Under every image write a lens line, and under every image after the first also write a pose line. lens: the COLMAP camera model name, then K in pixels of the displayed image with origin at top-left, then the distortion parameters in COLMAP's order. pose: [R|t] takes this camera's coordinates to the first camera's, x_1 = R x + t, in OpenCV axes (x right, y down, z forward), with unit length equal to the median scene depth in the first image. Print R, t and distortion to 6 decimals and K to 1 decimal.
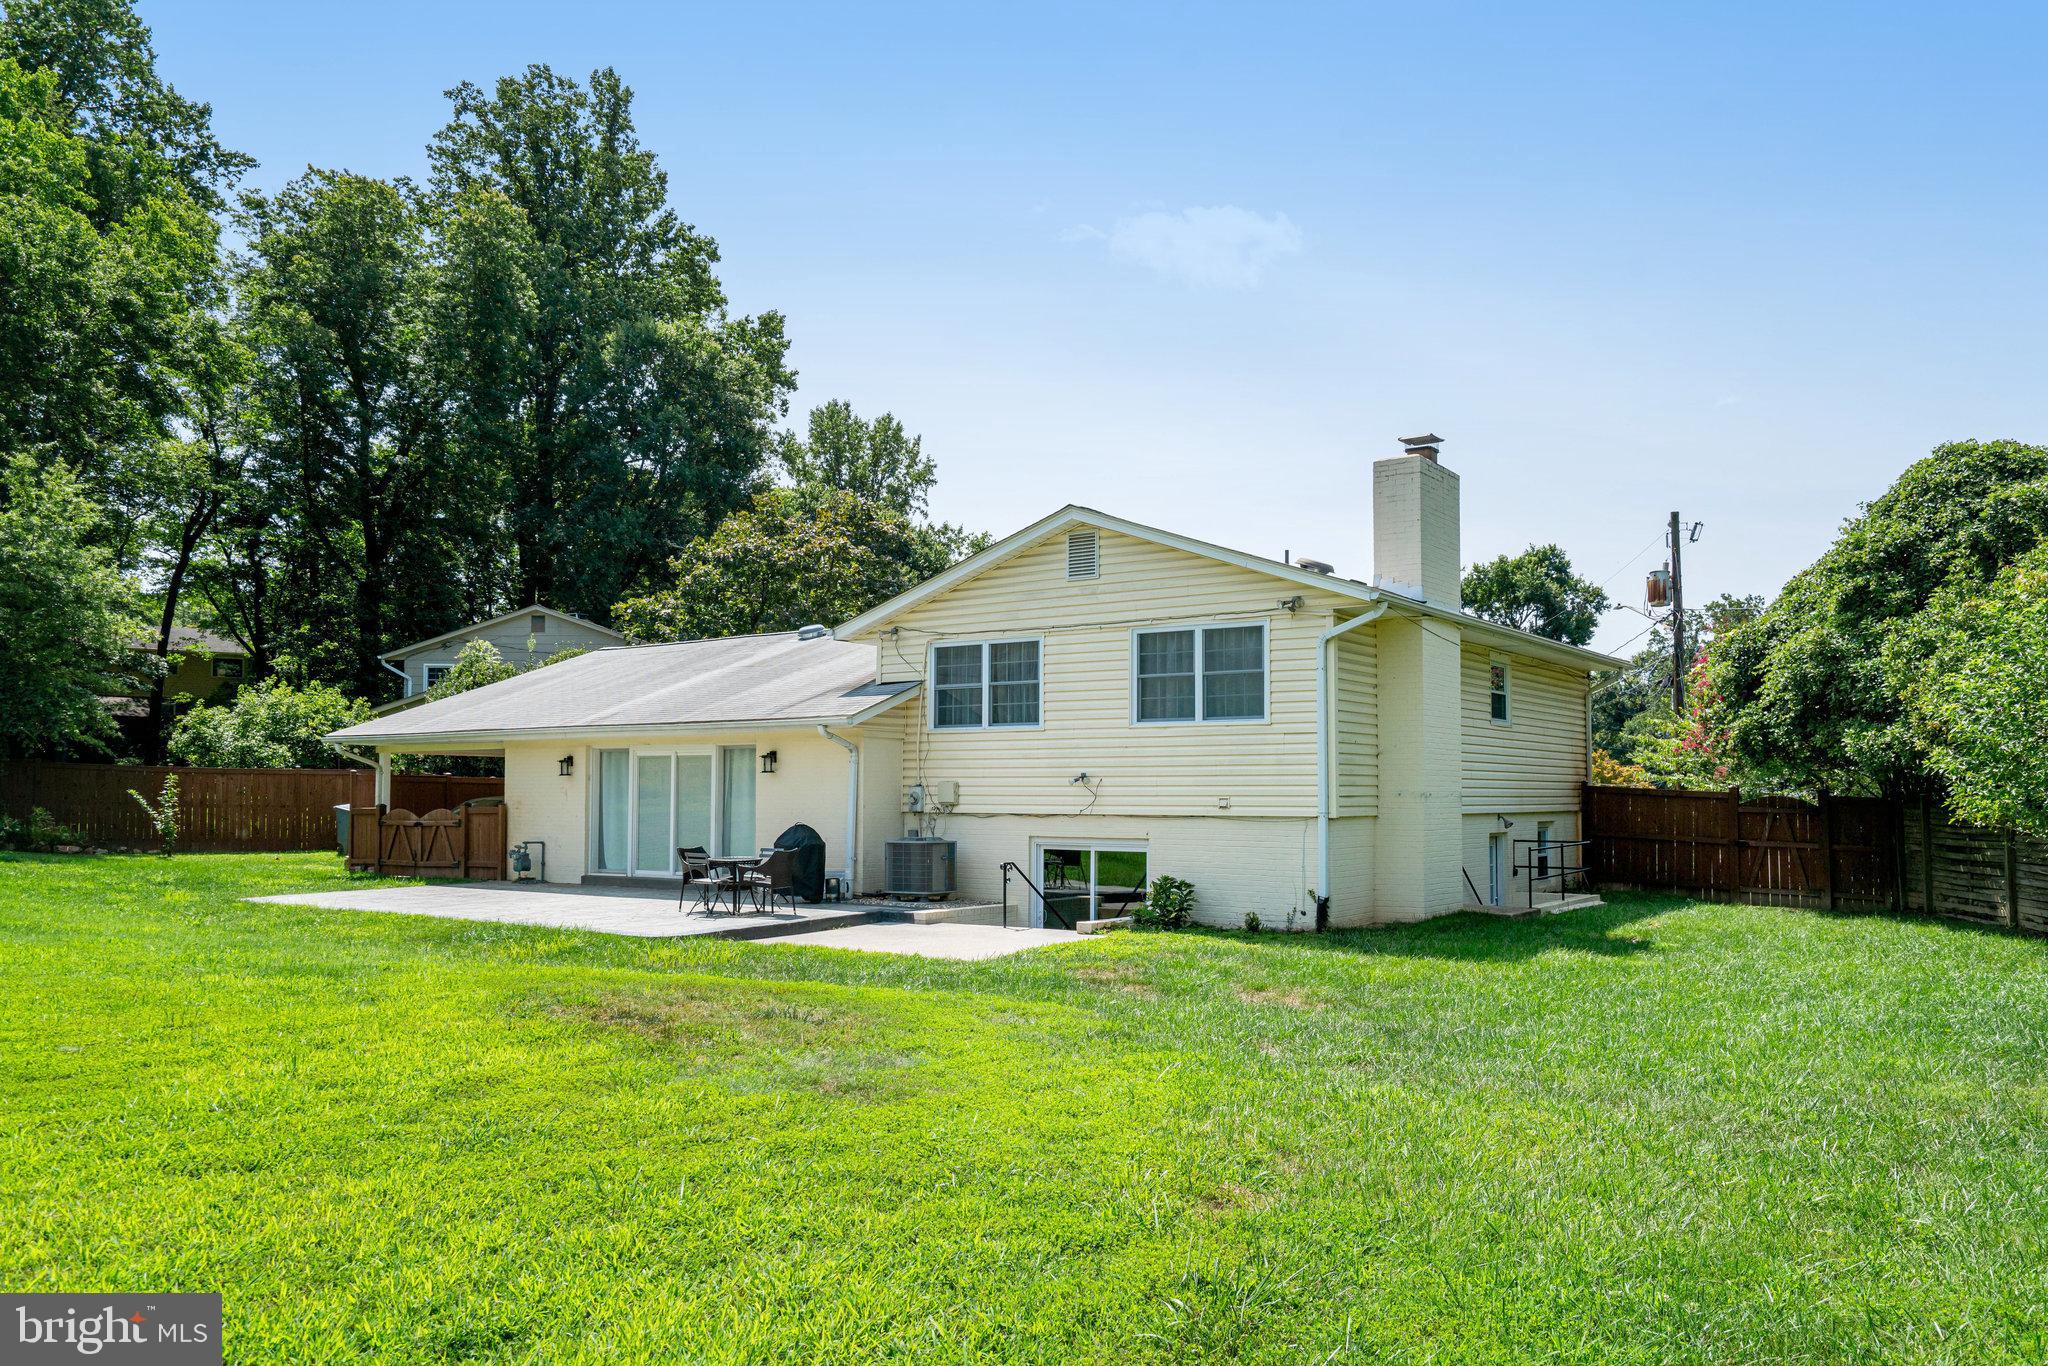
lens RADIAL K [[1530.6, 0, 1036.4], [0, 1530.6, 749.3], [0, 0, 1]] dist [0.067406, 0.005354]
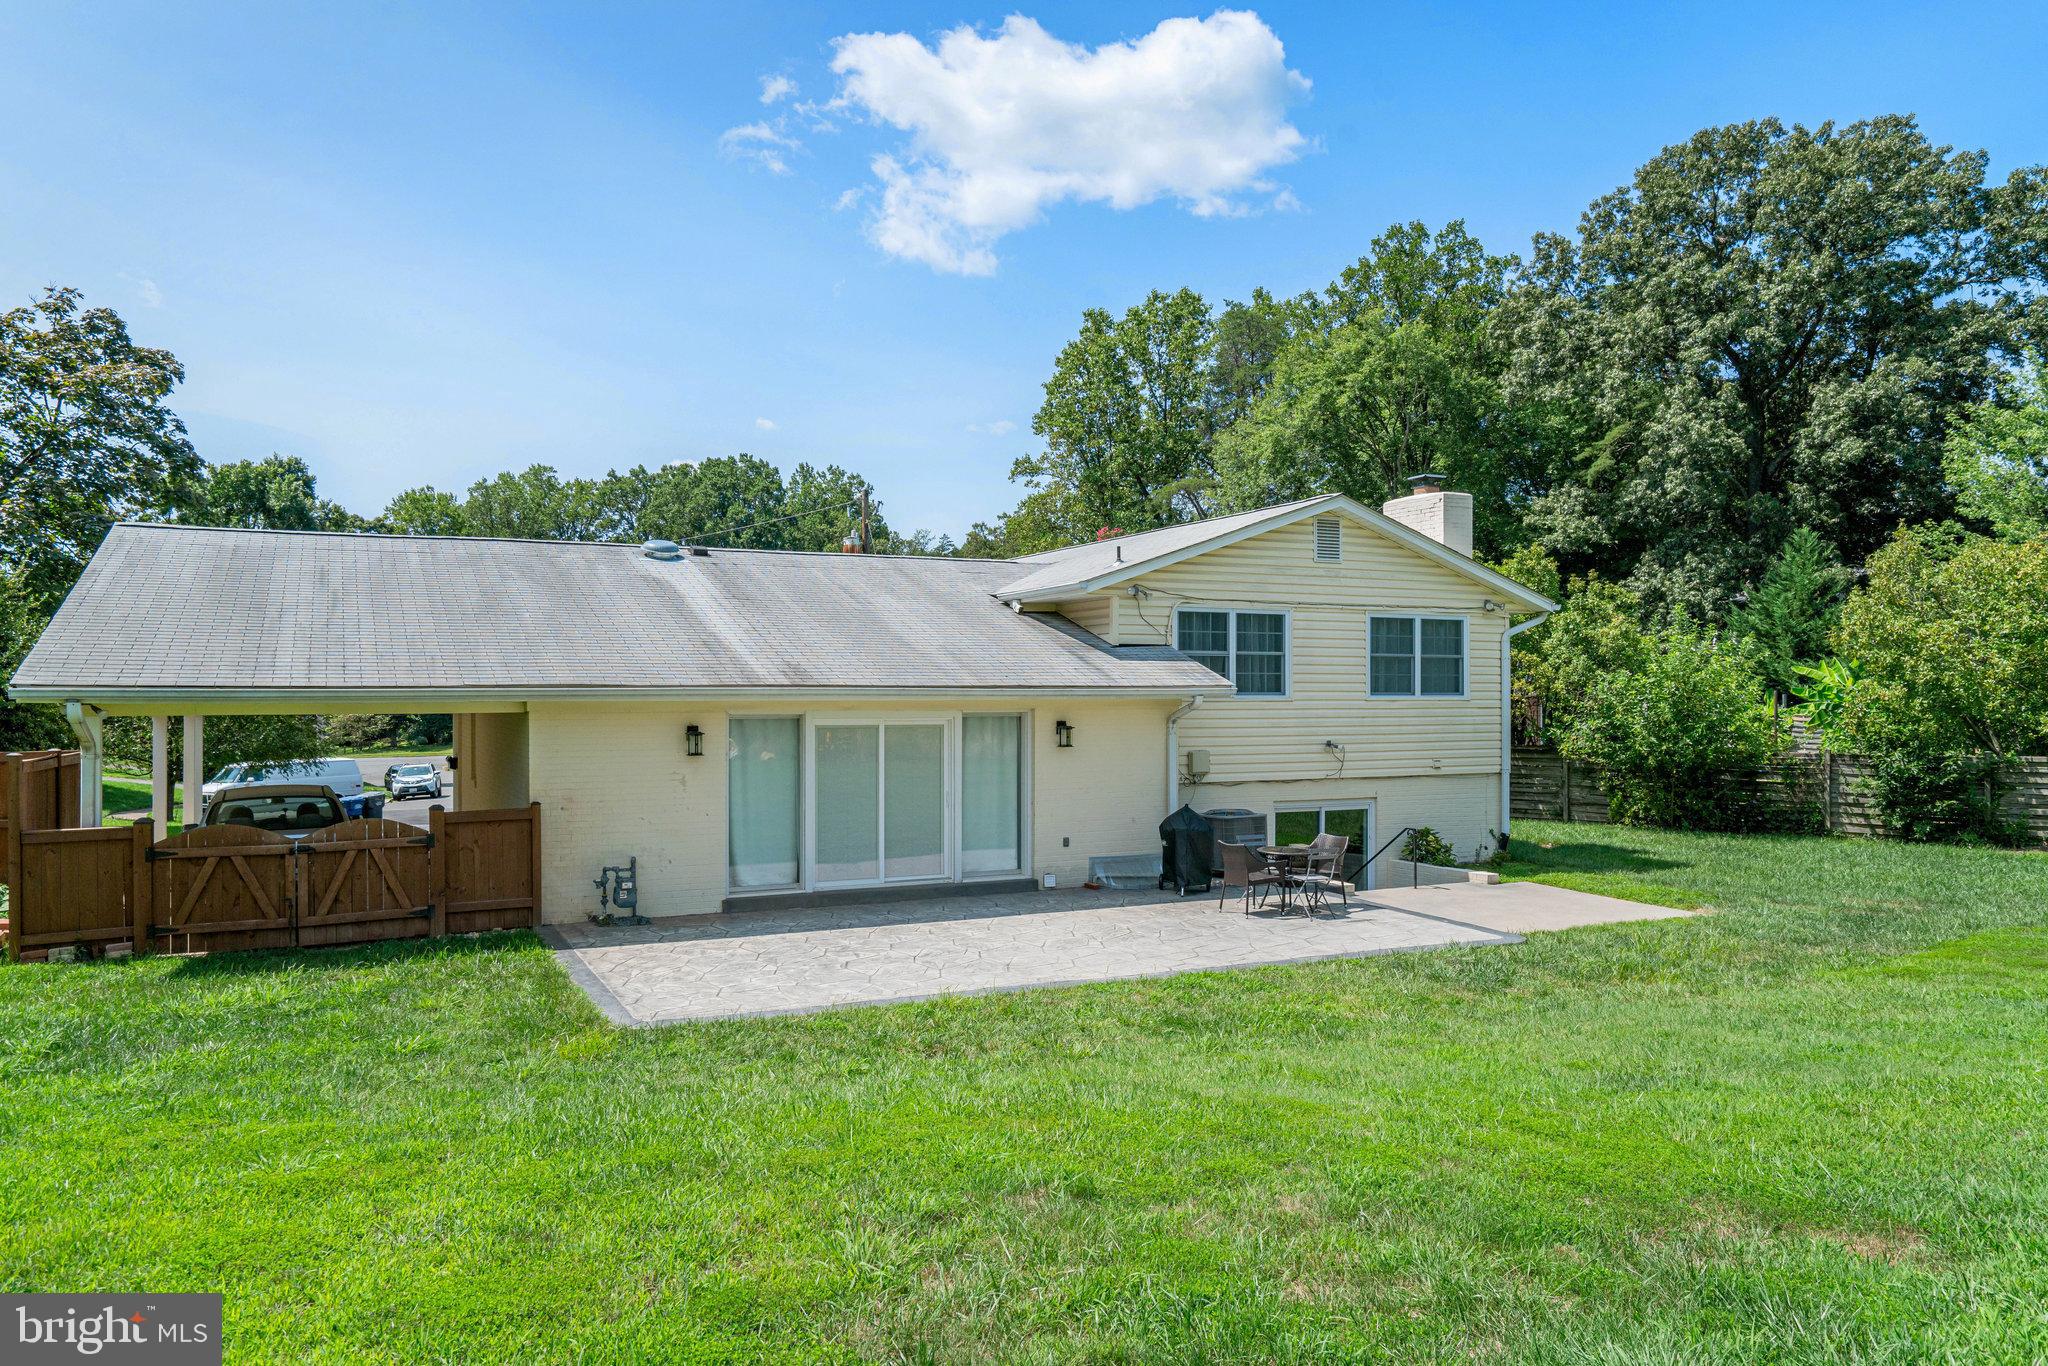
lens RADIAL K [[1417.9, 0, 1008.5], [0, 1417.9, 726.5], [0, 0, 1]] dist [0.043136, 0.000980]
pose [[0.474497, -0.019452, 0.880042, -0.905769], [-0.023102, 0.999136, 0.034540, -0.022822], [-0.879954, -0.036720, 0.473638, 0.676061]]
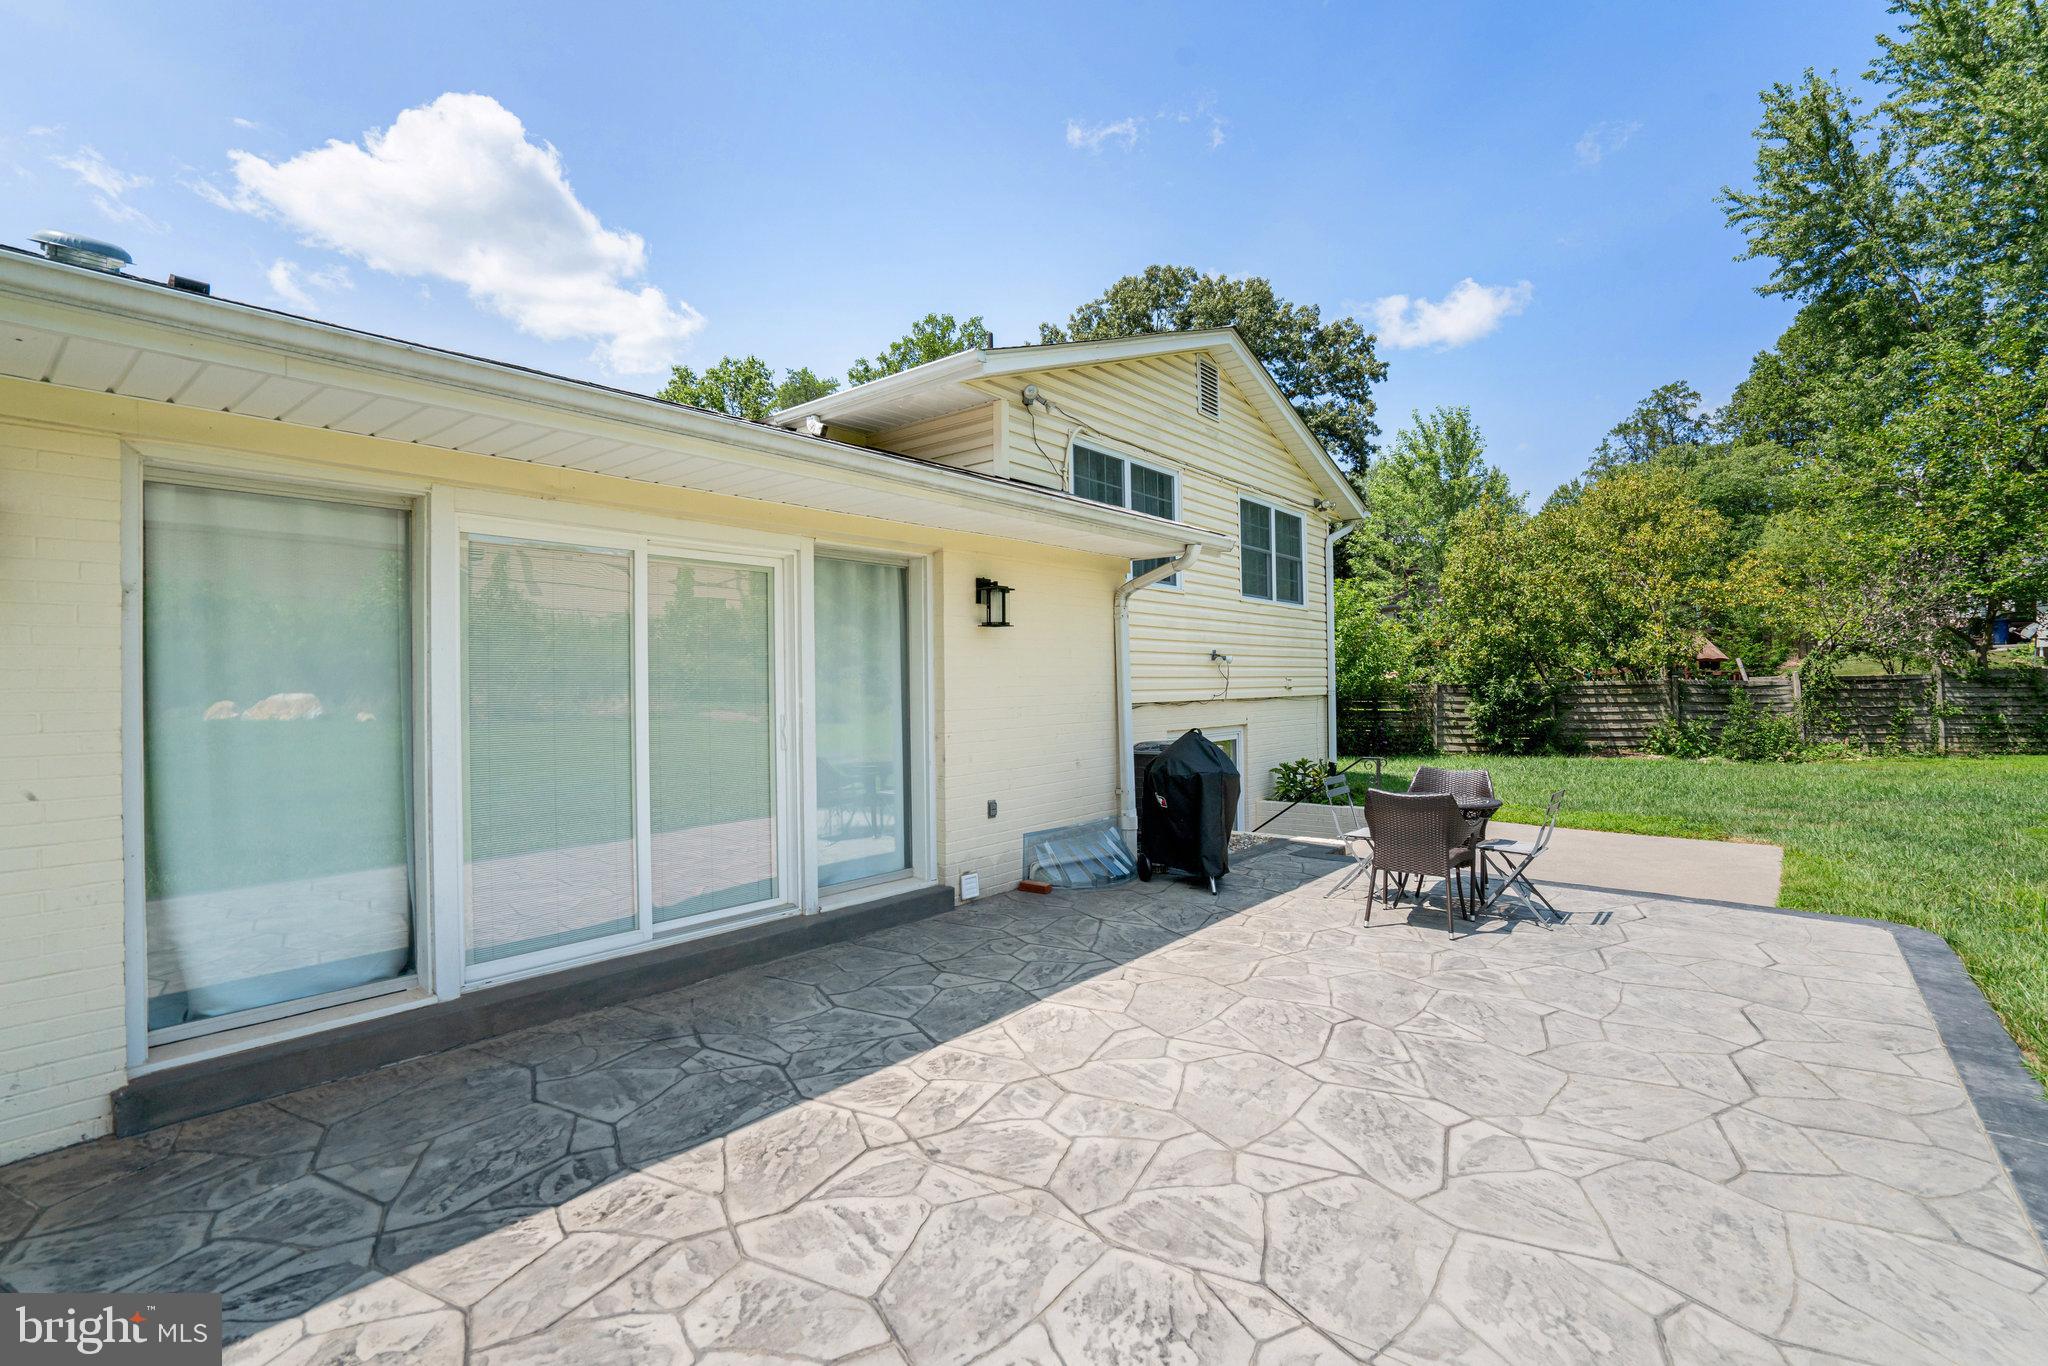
lens RADIAL K [[966.3, 0, 1015.2], [0, 966.3, 674.4], [0, 0, 1]] dist [-0.037589, 0.000401]
pose [[0.069591, 0.010059, 0.997525, -0.466815], [-0.012786, 0.999876, -0.009191, 0.032549], [-0.997494, -0.012115, 0.069711, 1.003569]]
